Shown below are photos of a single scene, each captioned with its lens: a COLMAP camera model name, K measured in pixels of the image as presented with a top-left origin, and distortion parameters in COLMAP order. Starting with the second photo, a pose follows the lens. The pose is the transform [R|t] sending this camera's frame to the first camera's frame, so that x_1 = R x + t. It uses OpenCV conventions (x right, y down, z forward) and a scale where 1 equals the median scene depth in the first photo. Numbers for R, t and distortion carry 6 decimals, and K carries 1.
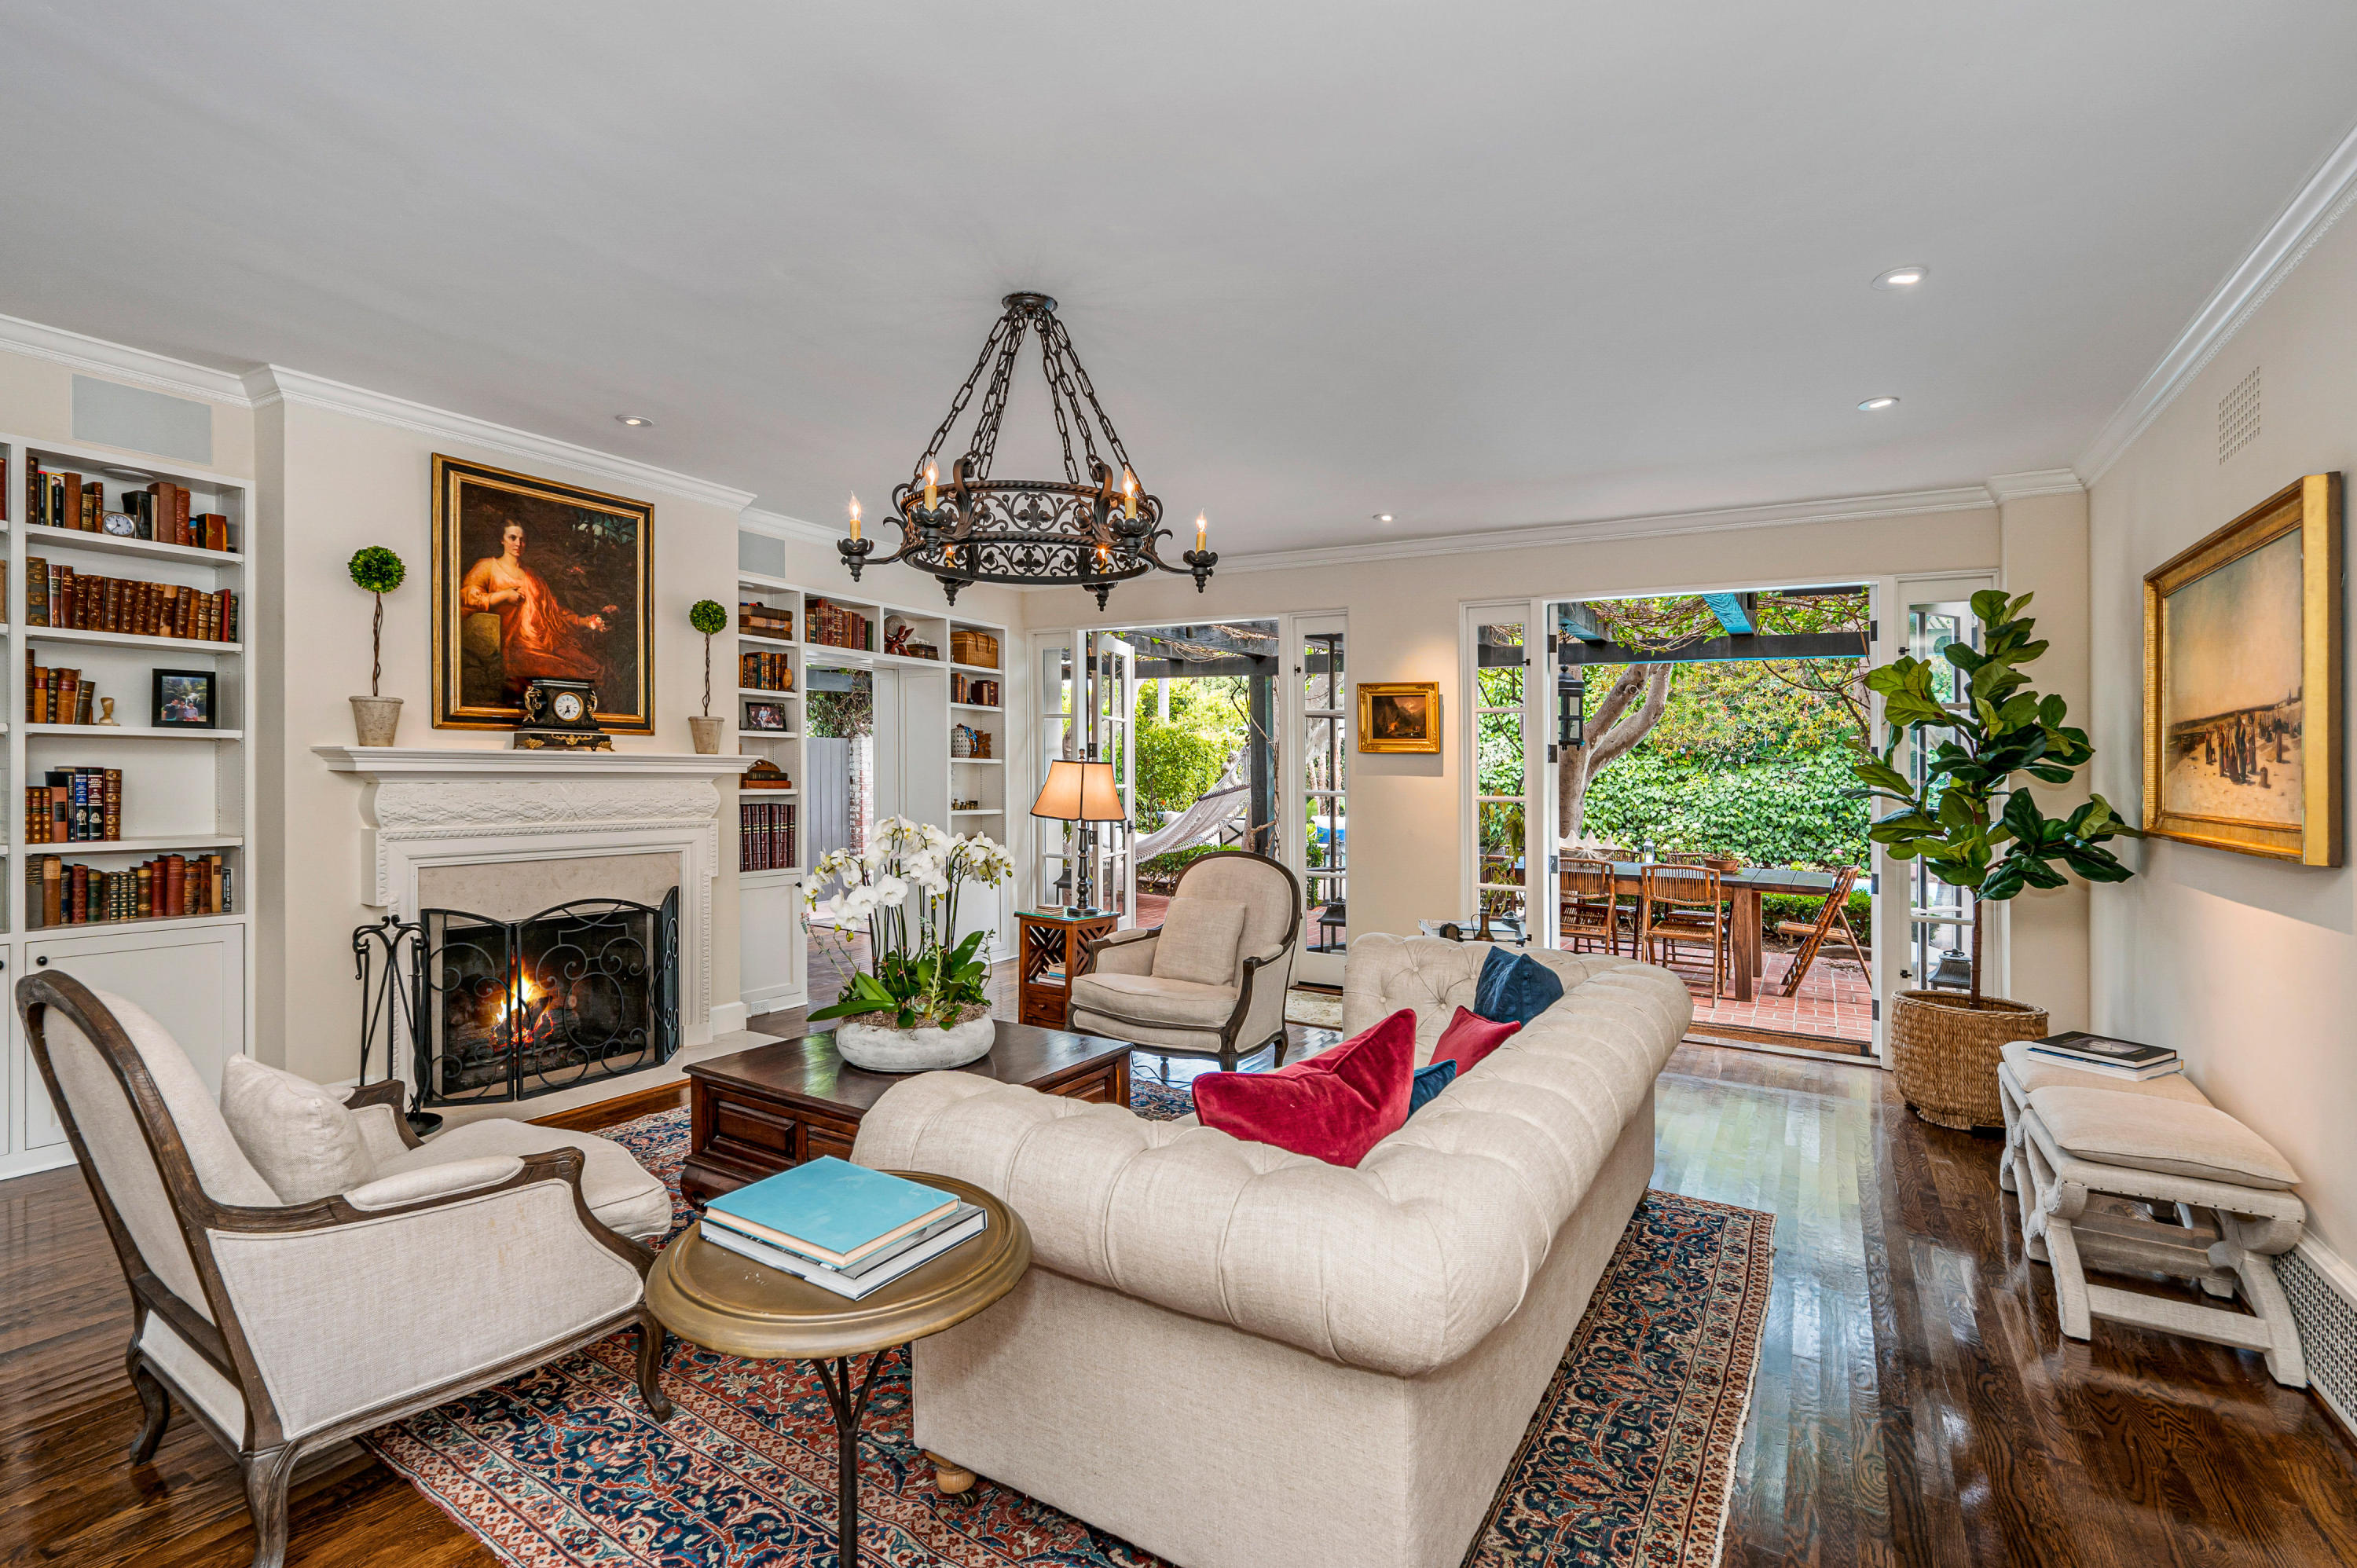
lens RADIAL K [[1057.9, 0, 1190.4], [0, 1057.9, 762.7], [0, 0, 1]] dist [-0.043483, 0.000326]
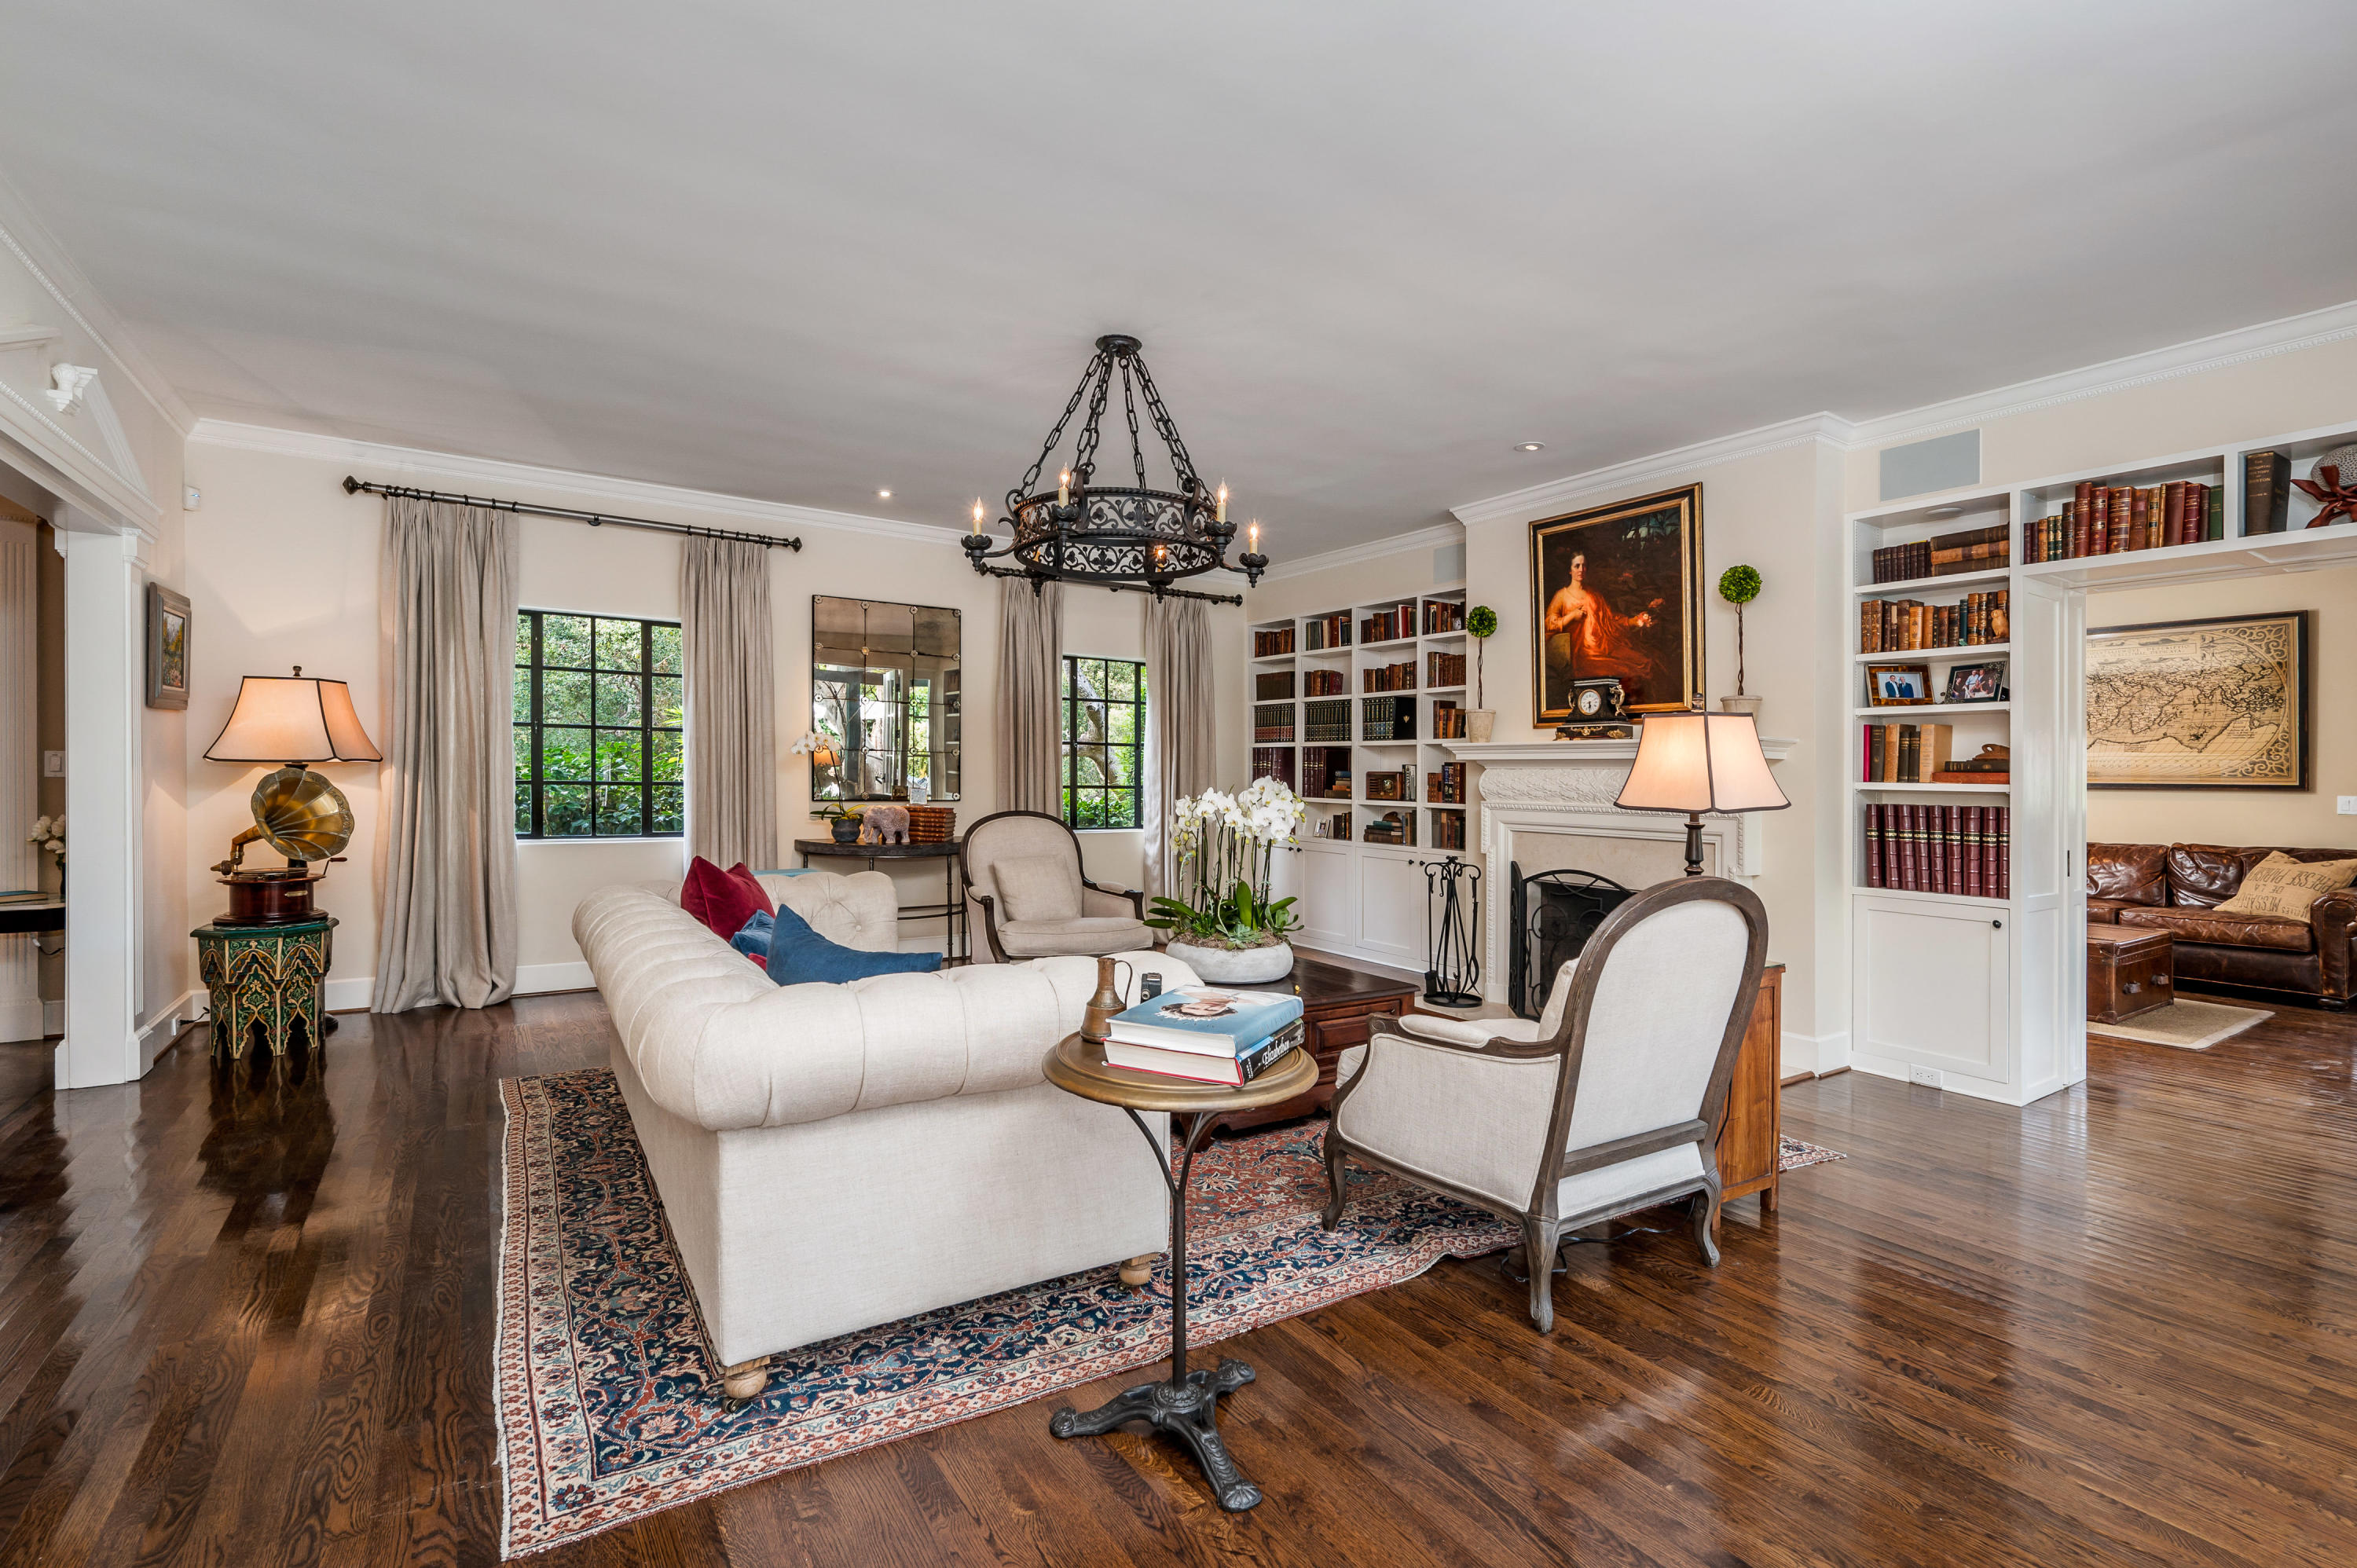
lens RADIAL K [[1061.8, 0, 1178.5], [0, 1061.8, 784.0], [0, 0, 1]] dist [0.032689, 0.000046]
pose [[-0.434463, -0.007336, -0.900660, 0.737396], [-0.005427, 0.999970, -0.005527, 0.050563], [0.900673, 0.002487, -0.434490, 1.243444]]
